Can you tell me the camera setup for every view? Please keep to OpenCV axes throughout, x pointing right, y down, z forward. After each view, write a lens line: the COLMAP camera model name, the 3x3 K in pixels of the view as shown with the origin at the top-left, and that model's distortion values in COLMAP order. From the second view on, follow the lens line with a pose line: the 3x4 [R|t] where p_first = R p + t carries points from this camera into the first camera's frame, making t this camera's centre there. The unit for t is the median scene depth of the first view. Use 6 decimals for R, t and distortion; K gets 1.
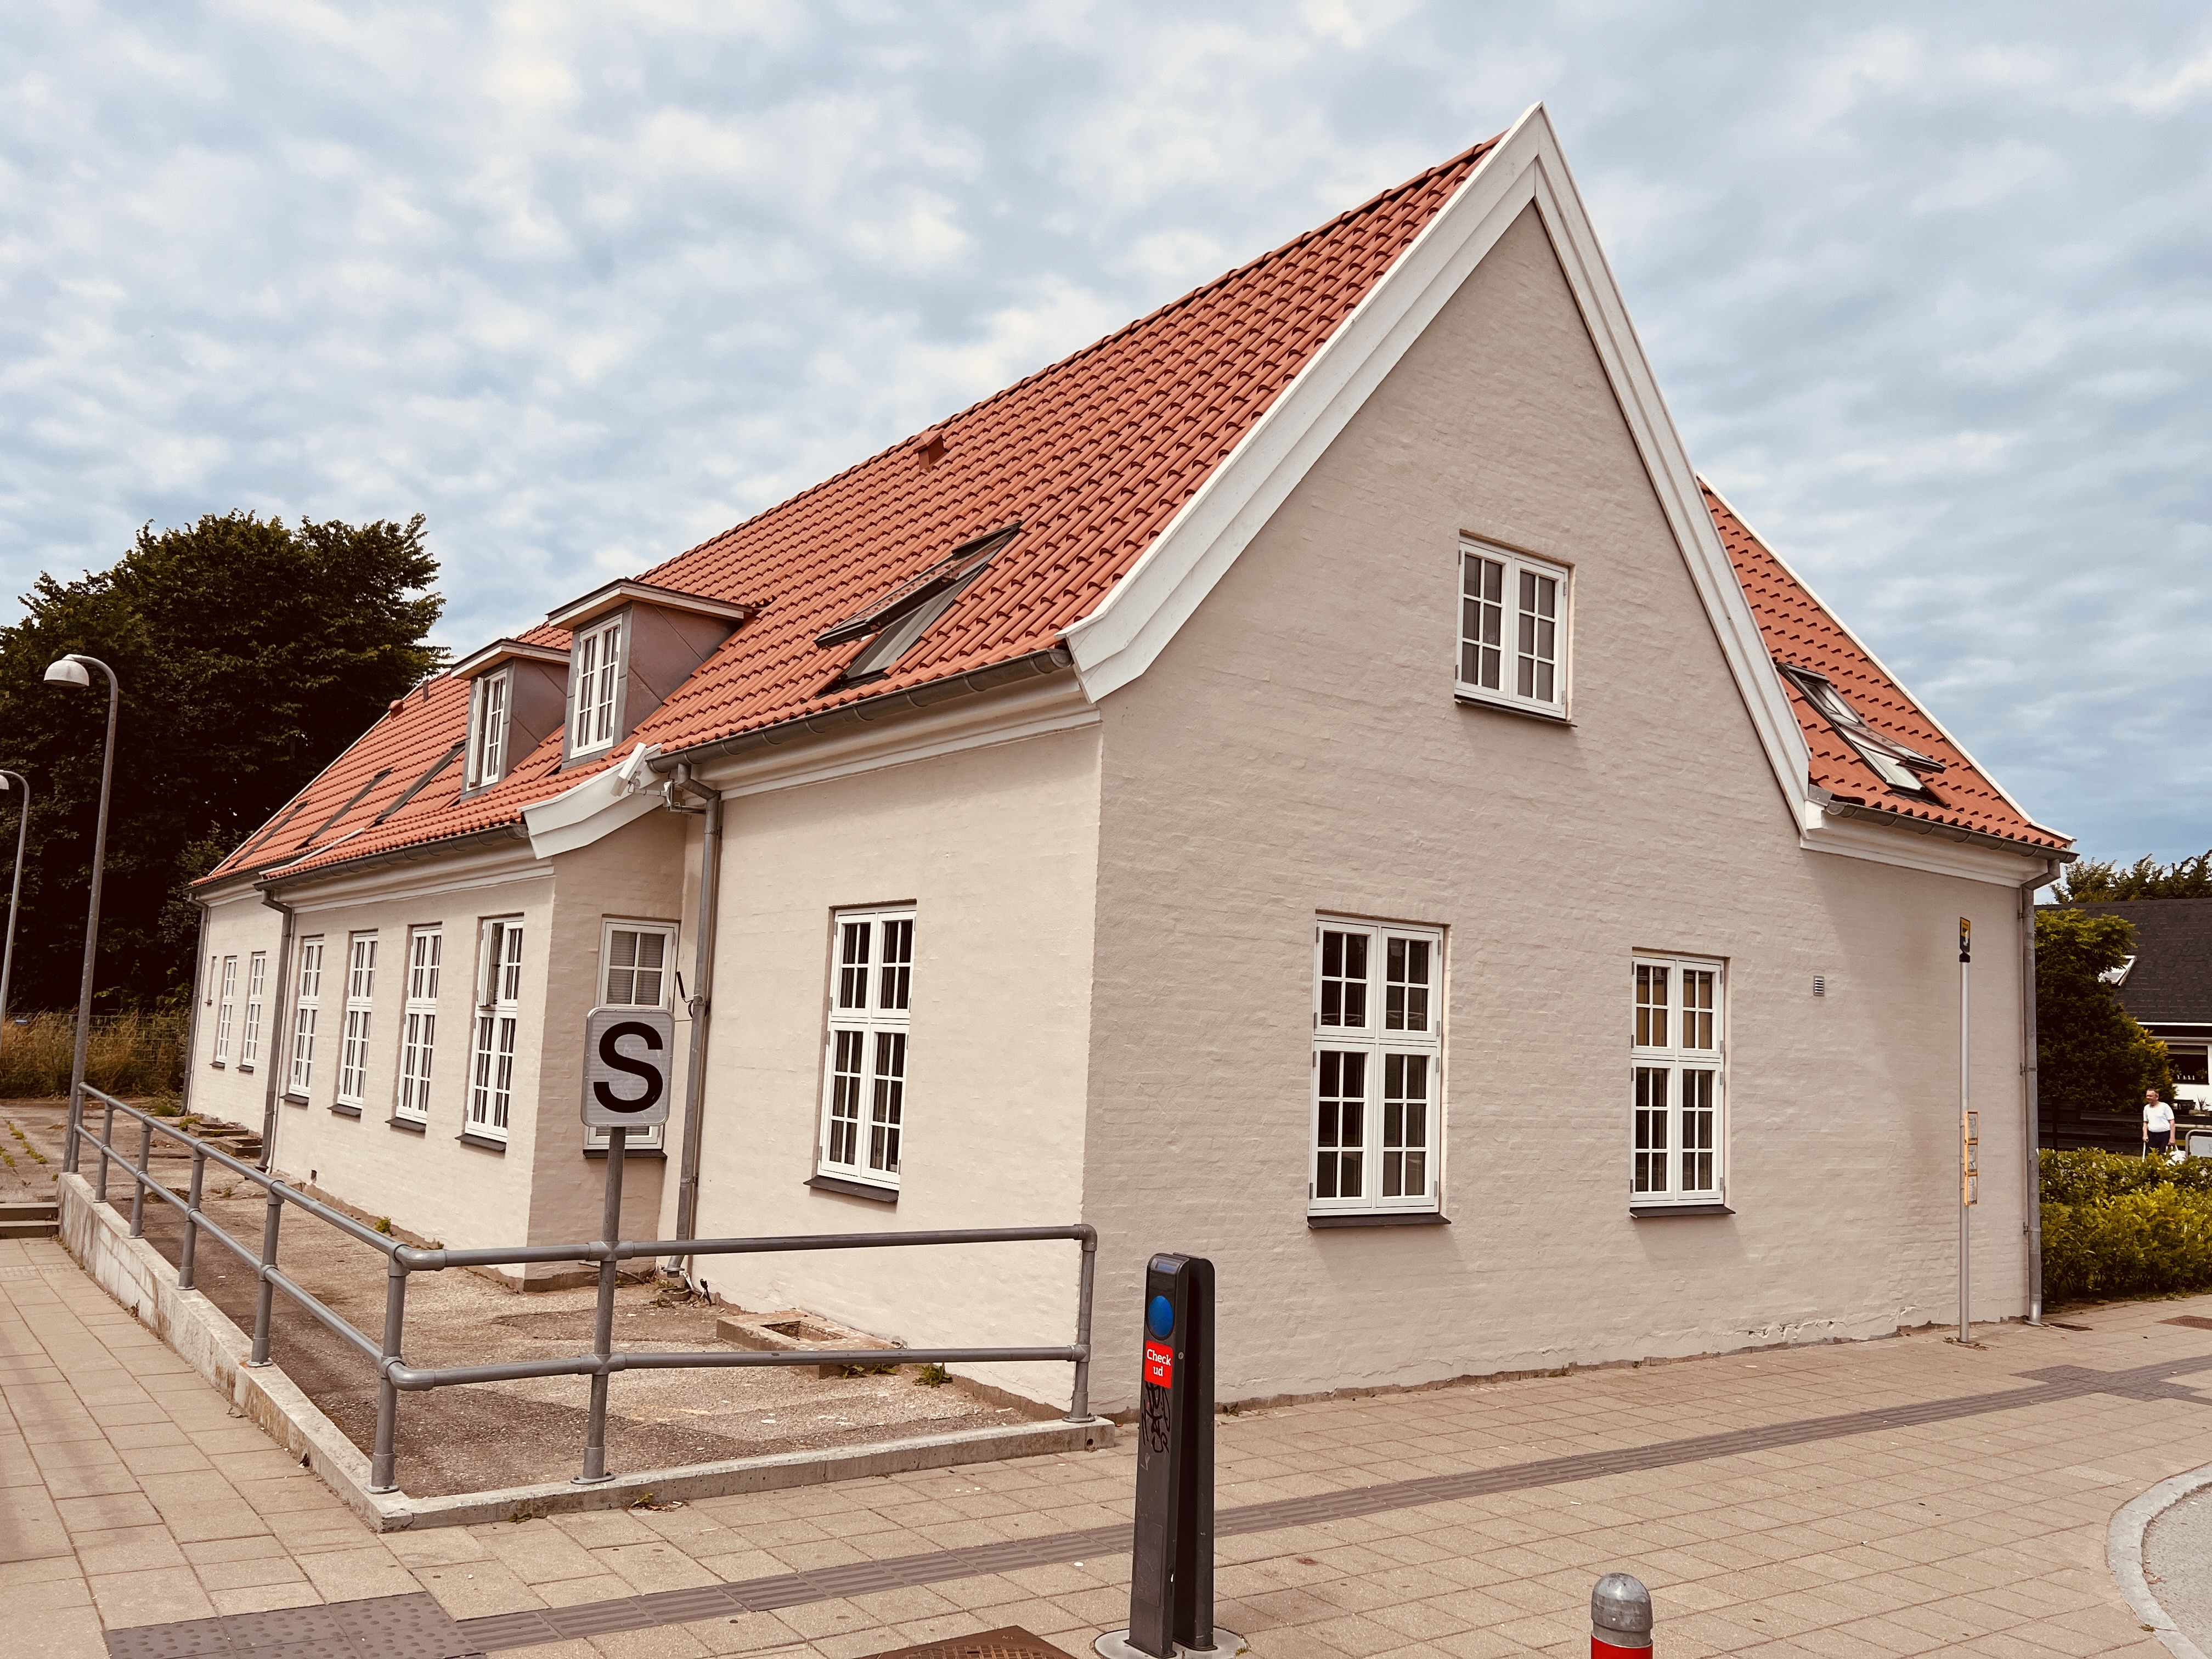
lens RADIAL K [[1672.1, 0, 1110.5], [0, 1672.1, 822.9], [0, 0, 1]] dist [0.053792, -0.056131]
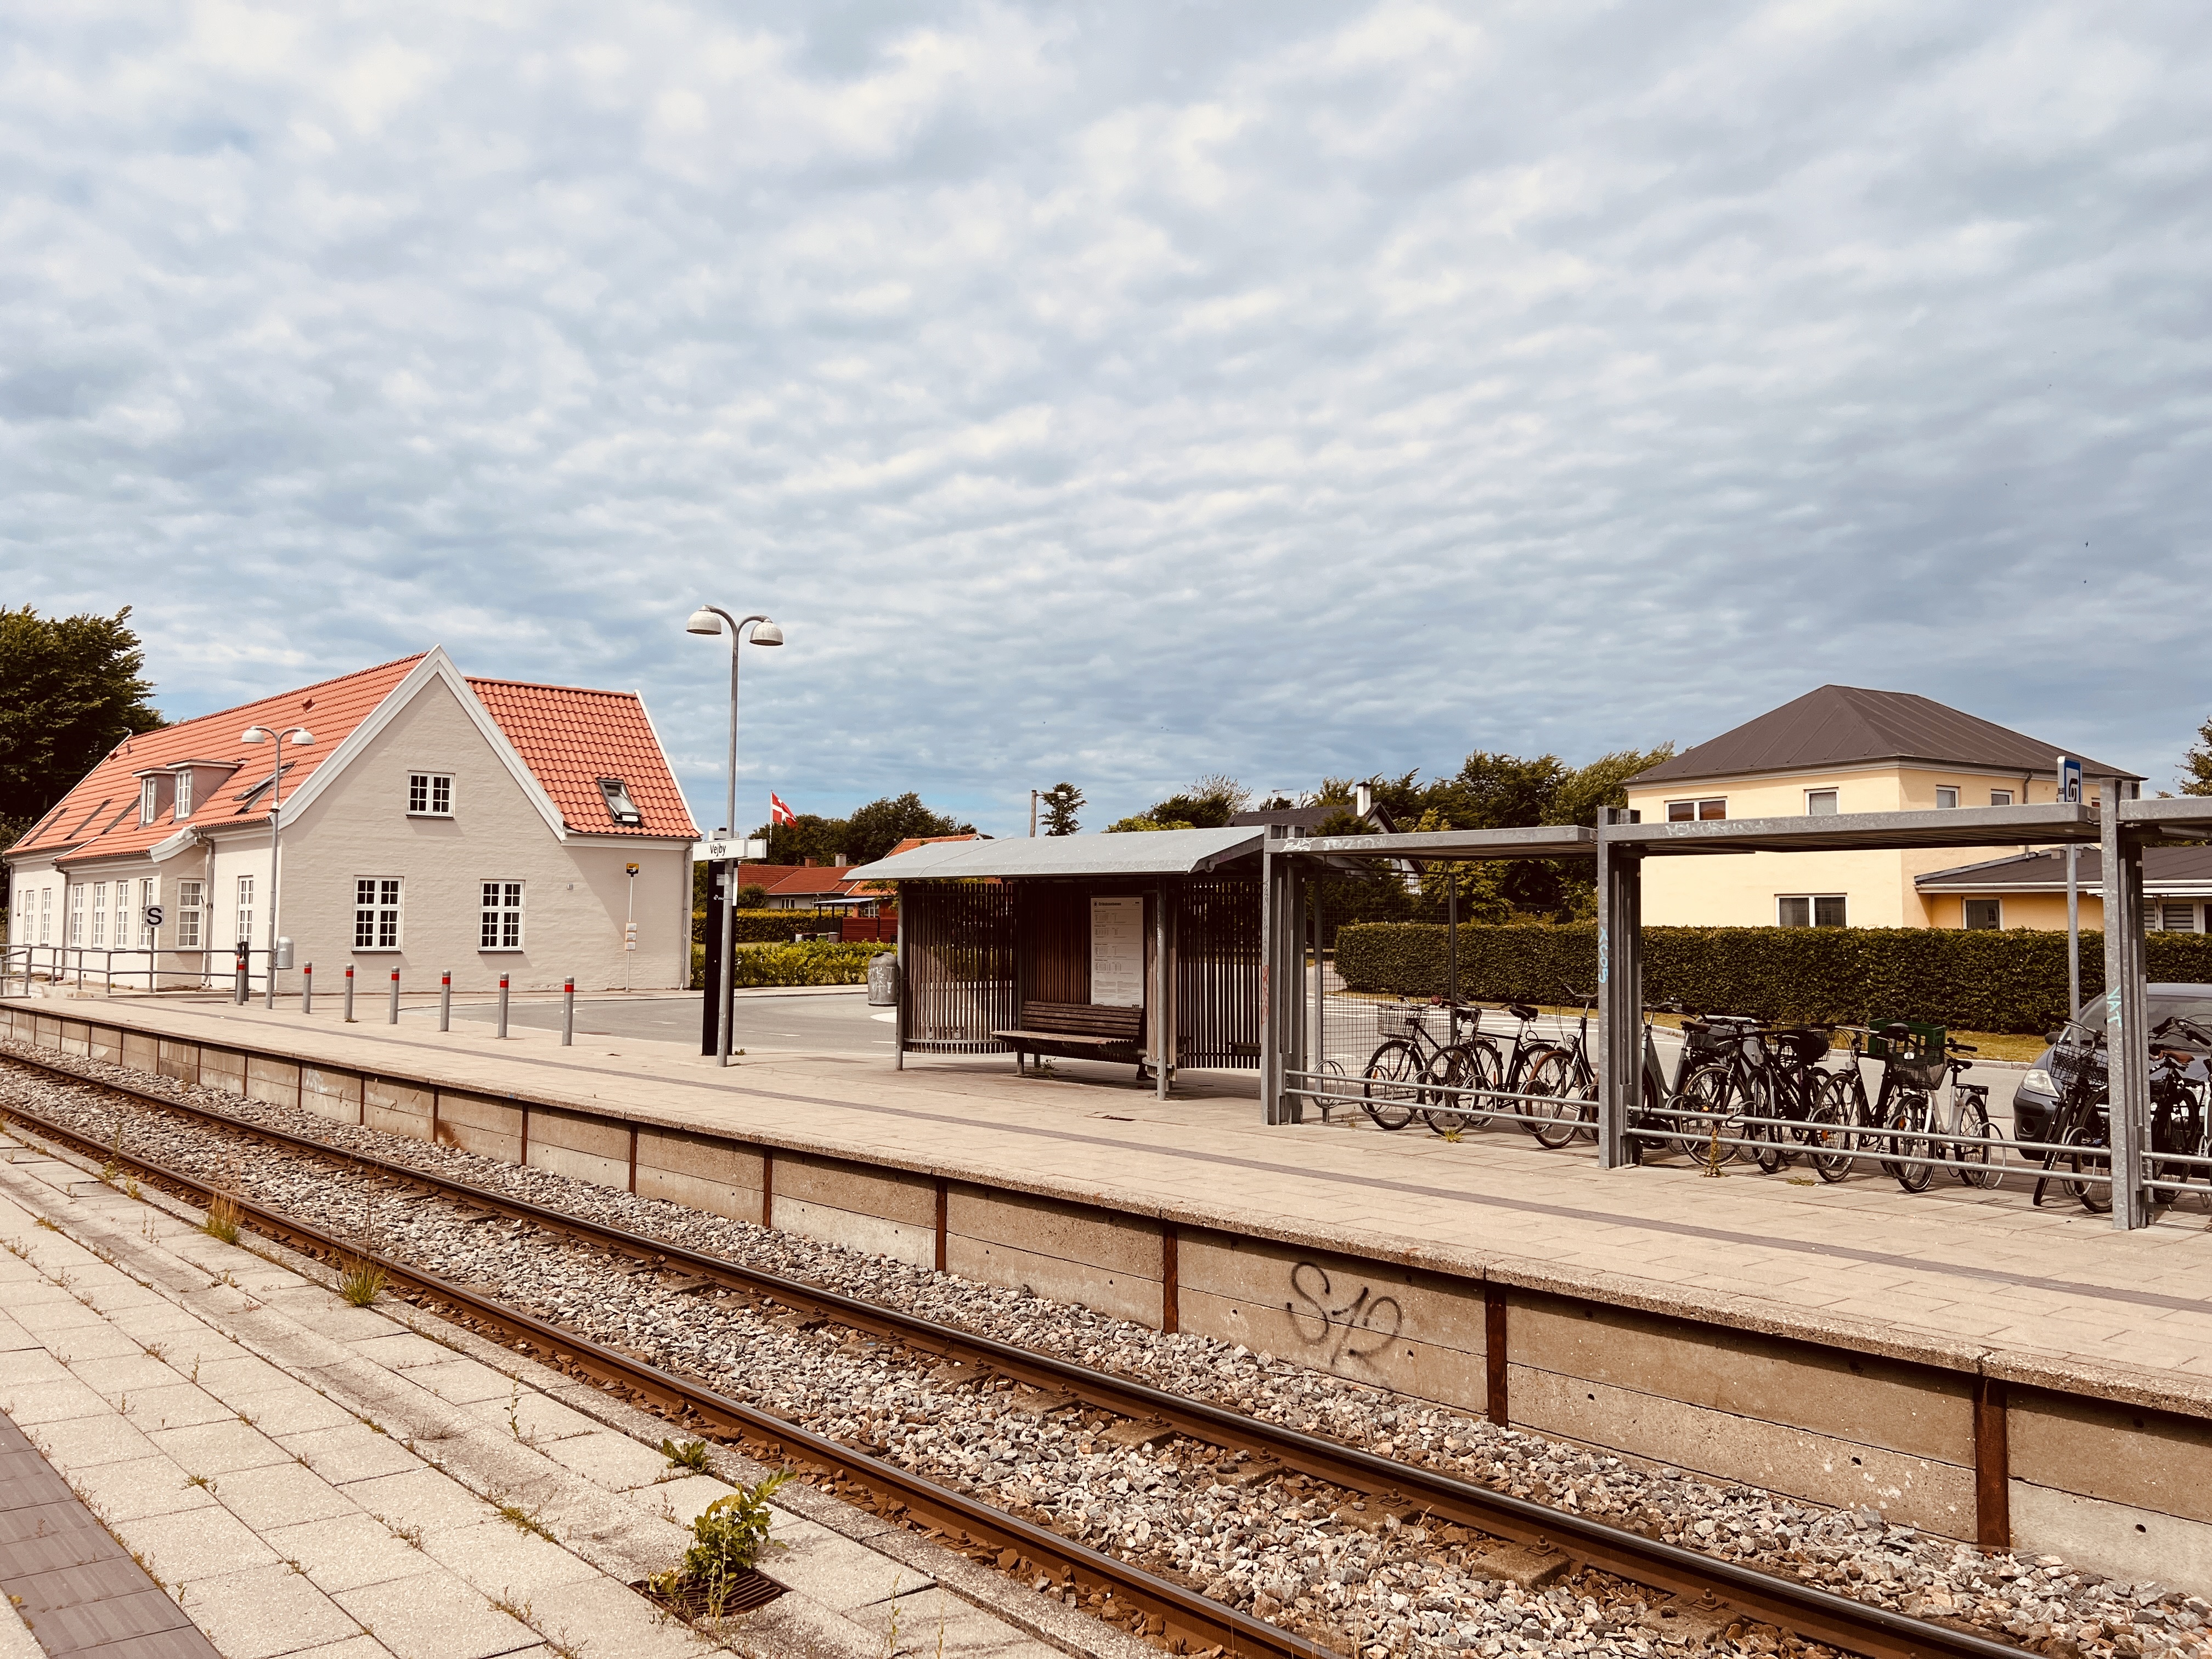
lens RADIAL K [[1672.1, 0, 1108.6], [0, 1672.1, 809.5], [0, 0, 1]] dist [0.053792, -0.056131]
pose [[0.992477, -0.028992, 0.118950, 1.170447], [0.021958, 0.997955, 0.060027, -0.249699], [-0.120447, -0.056964, 0.991084, -2.604416]]
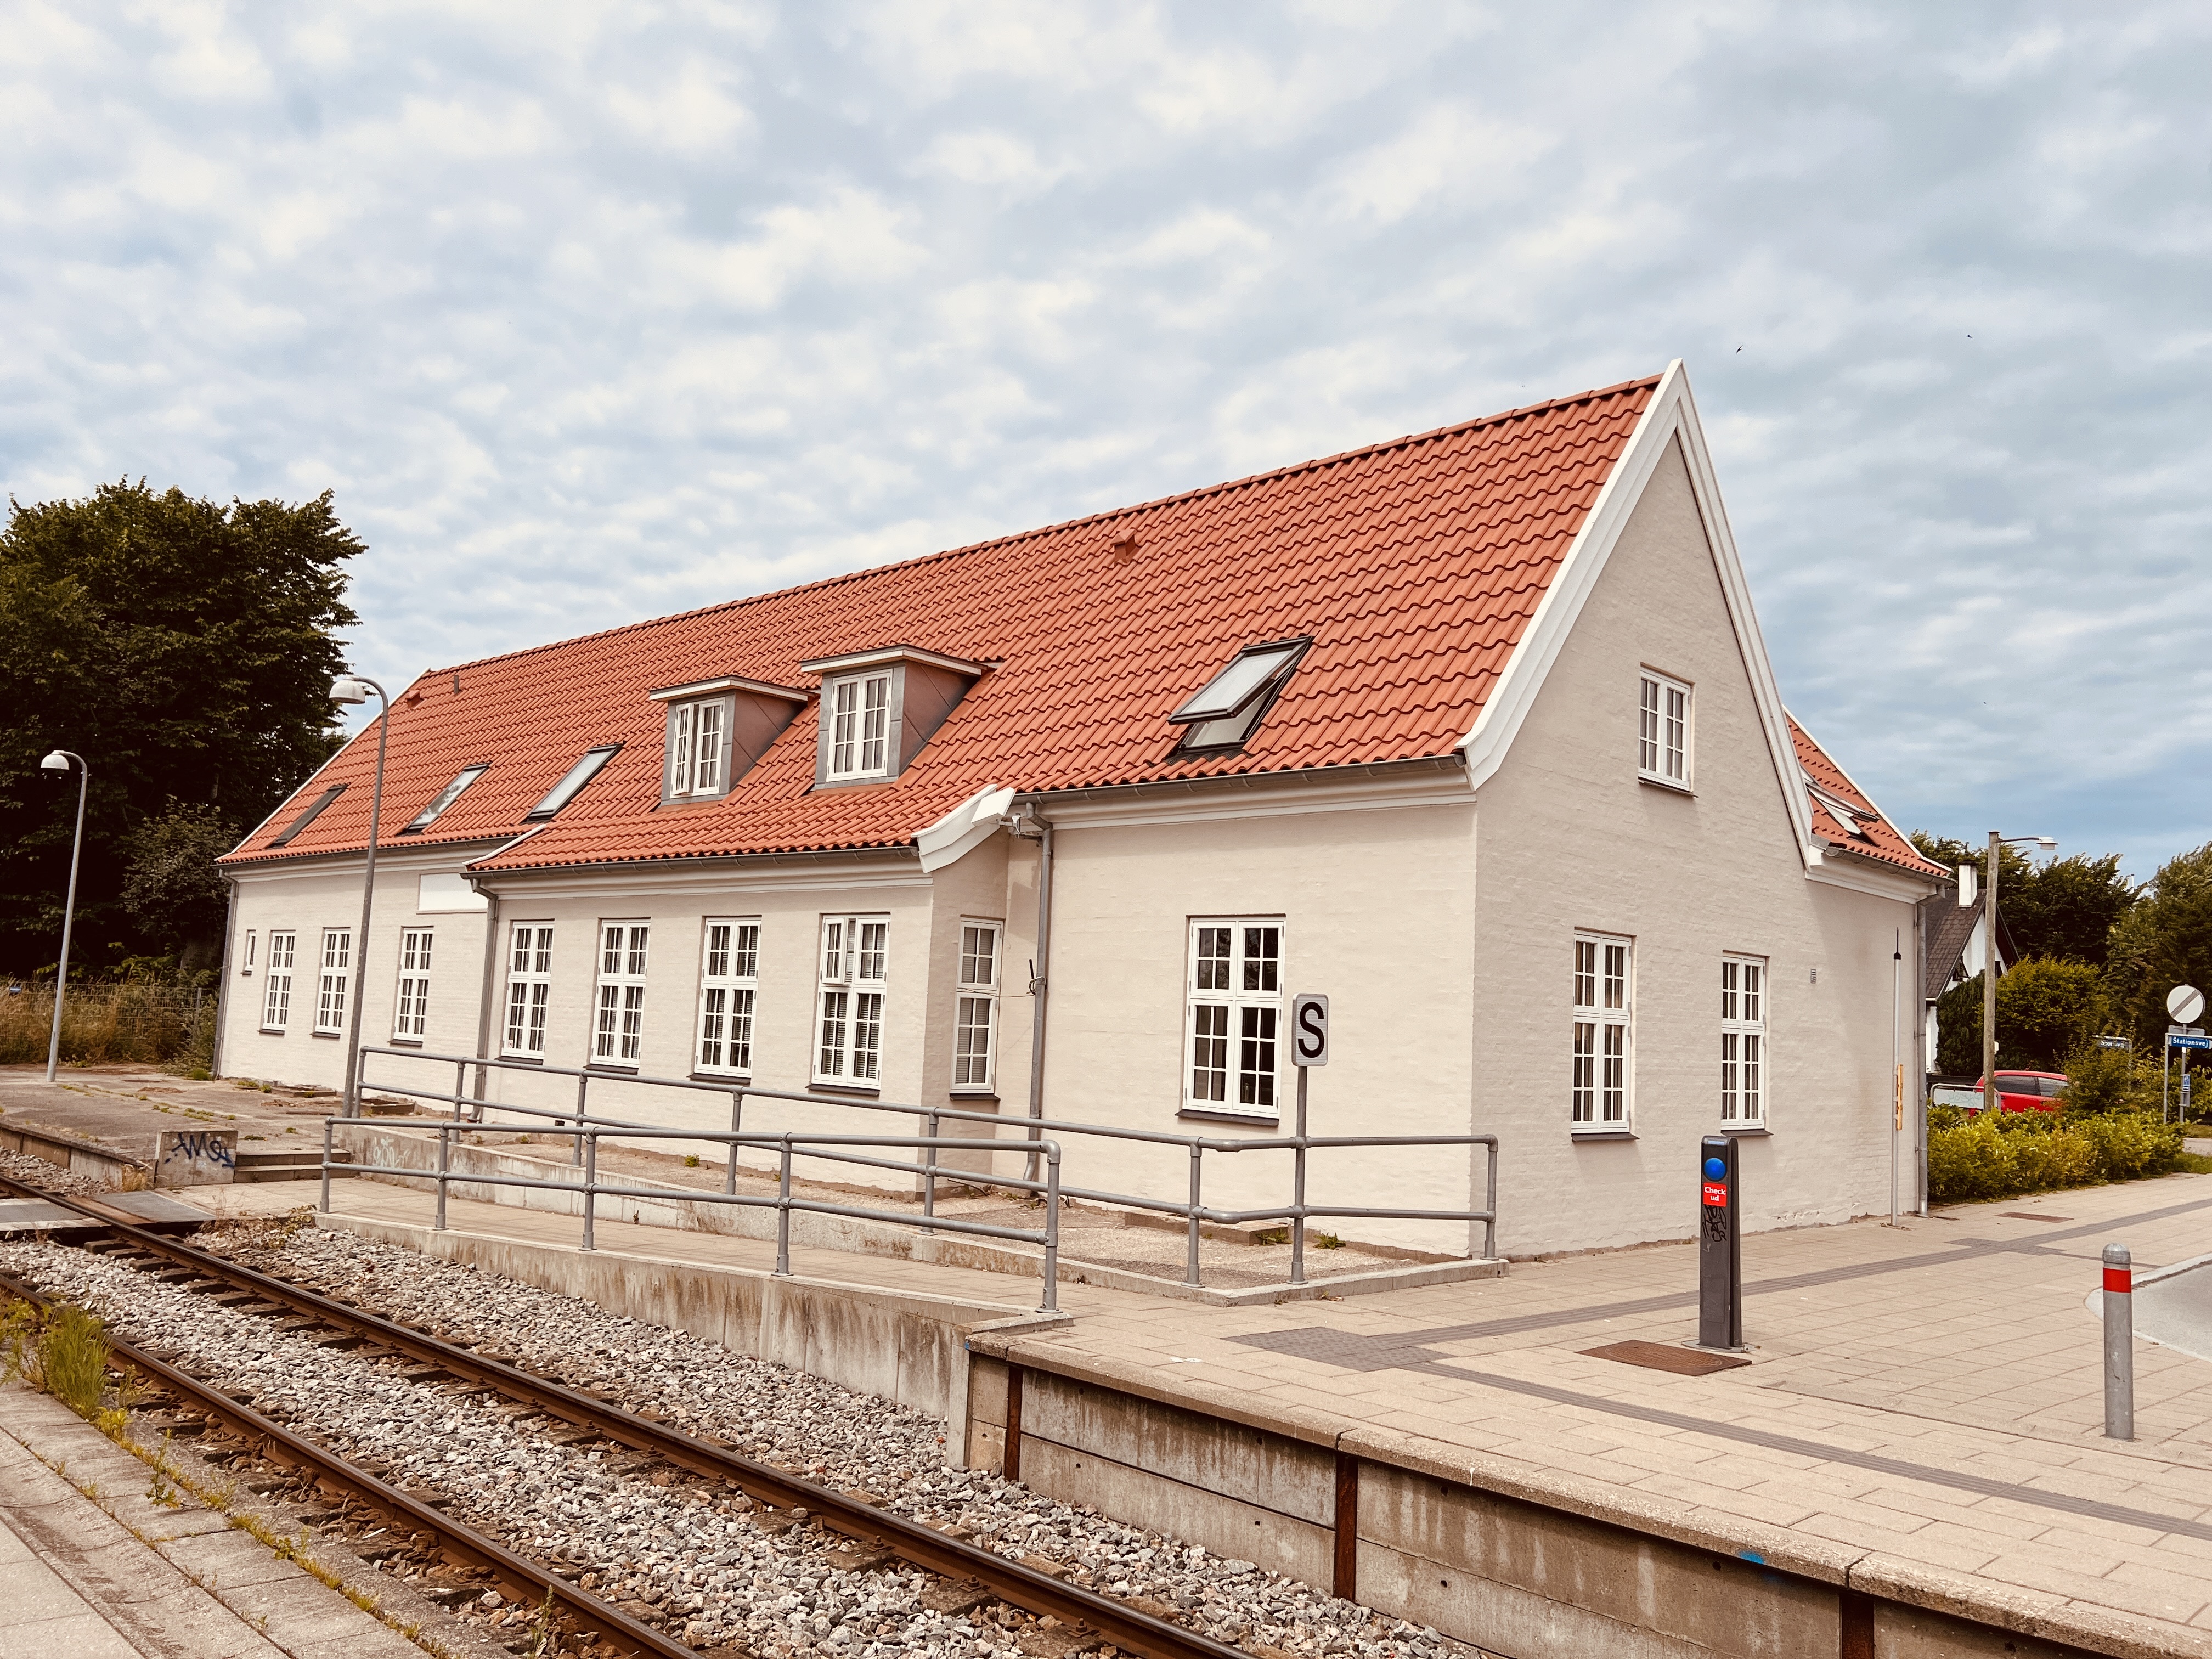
lens RADIAL K [[1672.1, 0, 1091.6], [0, 1672.1, 811.2], [0, 0, 1]] dist [0.053792, -0.056131]
pose [[0.986788, 0.021778, 0.160544, -0.438589], [-0.023686, 0.999670, 0.009976, -0.044426], [-0.160274, -0.013647, 0.986978, -0.319992]]
